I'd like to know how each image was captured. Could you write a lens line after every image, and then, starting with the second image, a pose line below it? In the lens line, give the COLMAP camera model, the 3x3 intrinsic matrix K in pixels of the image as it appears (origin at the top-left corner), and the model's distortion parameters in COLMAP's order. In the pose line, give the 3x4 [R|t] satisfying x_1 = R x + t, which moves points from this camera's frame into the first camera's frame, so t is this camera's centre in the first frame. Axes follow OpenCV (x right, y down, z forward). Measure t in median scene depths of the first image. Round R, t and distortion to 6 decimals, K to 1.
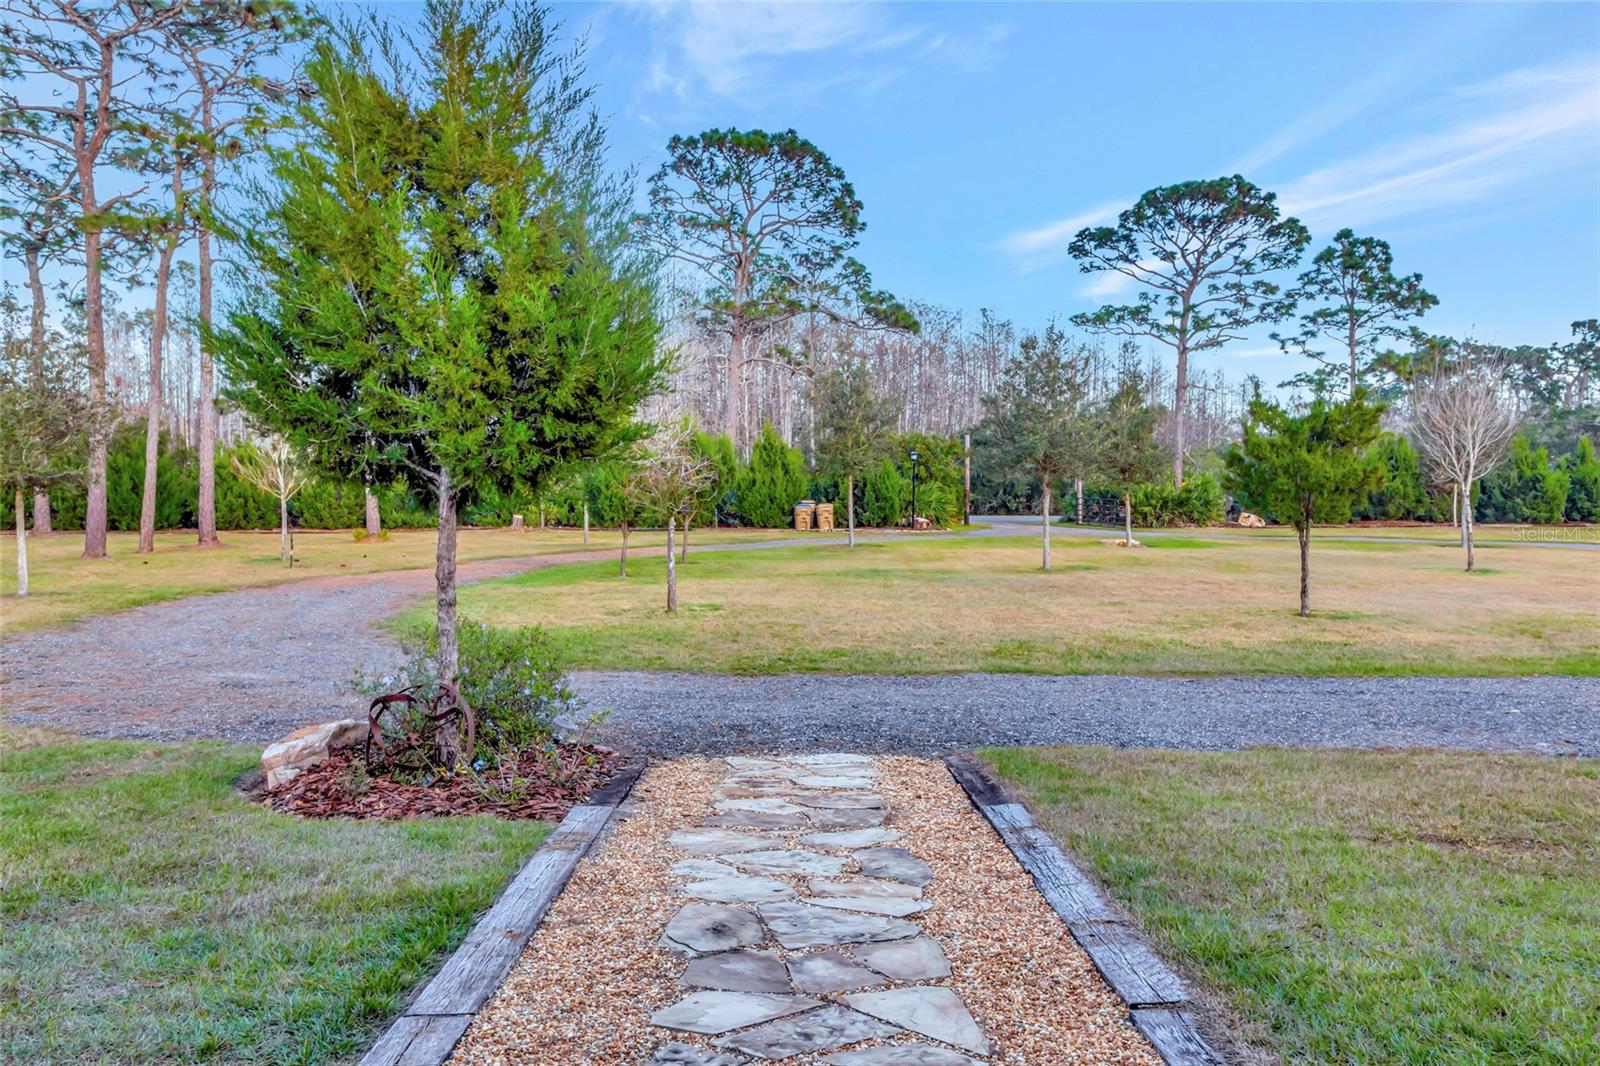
lens RADIAL K [[1214.7, 0, 786.5], [0, 1214.7, 536.1], [0, 0, 1]] dist [-0.013918, 0.002897]
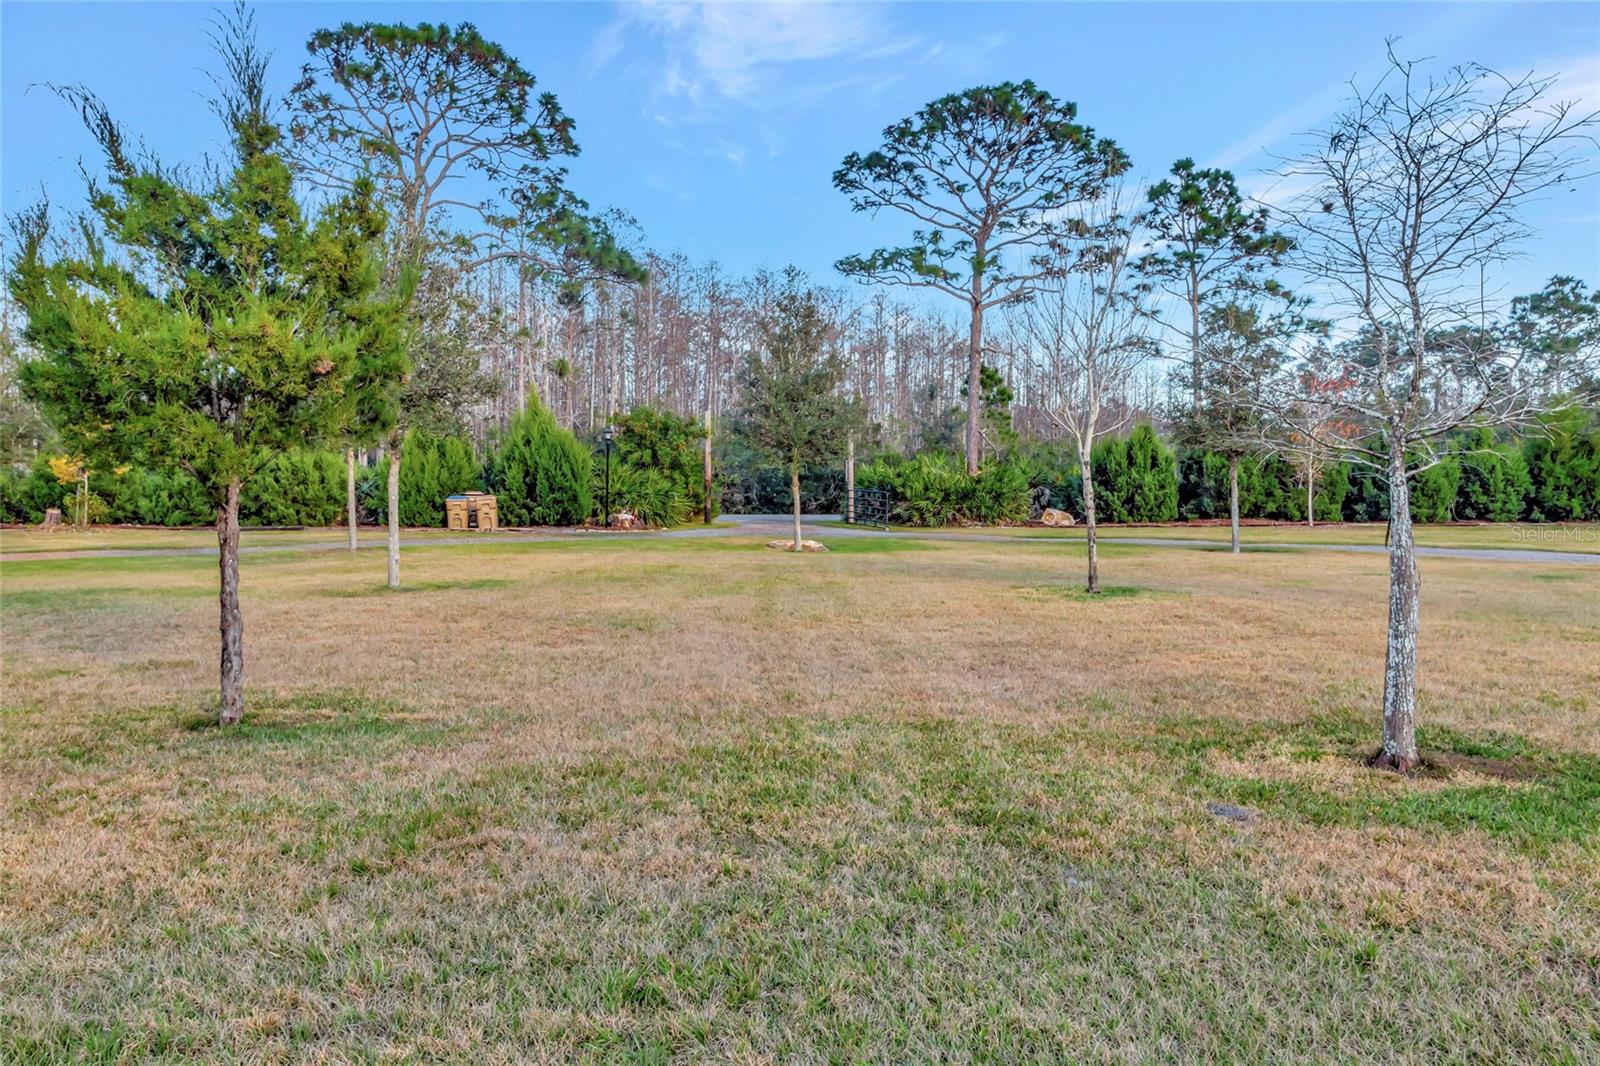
lens RADIAL K [[1214.7, 0, 808.1], [0, 1214.7, 521.5], [0, 0, 1]] dist [-0.013918, 0.002897]
pose [[0.999948, 0.000397, 0.010162, 0.208022], [-0.000231, 0.999866, -0.016372, 0.002357], [-0.010167, 0.016369, 0.999814, 0.202817]]
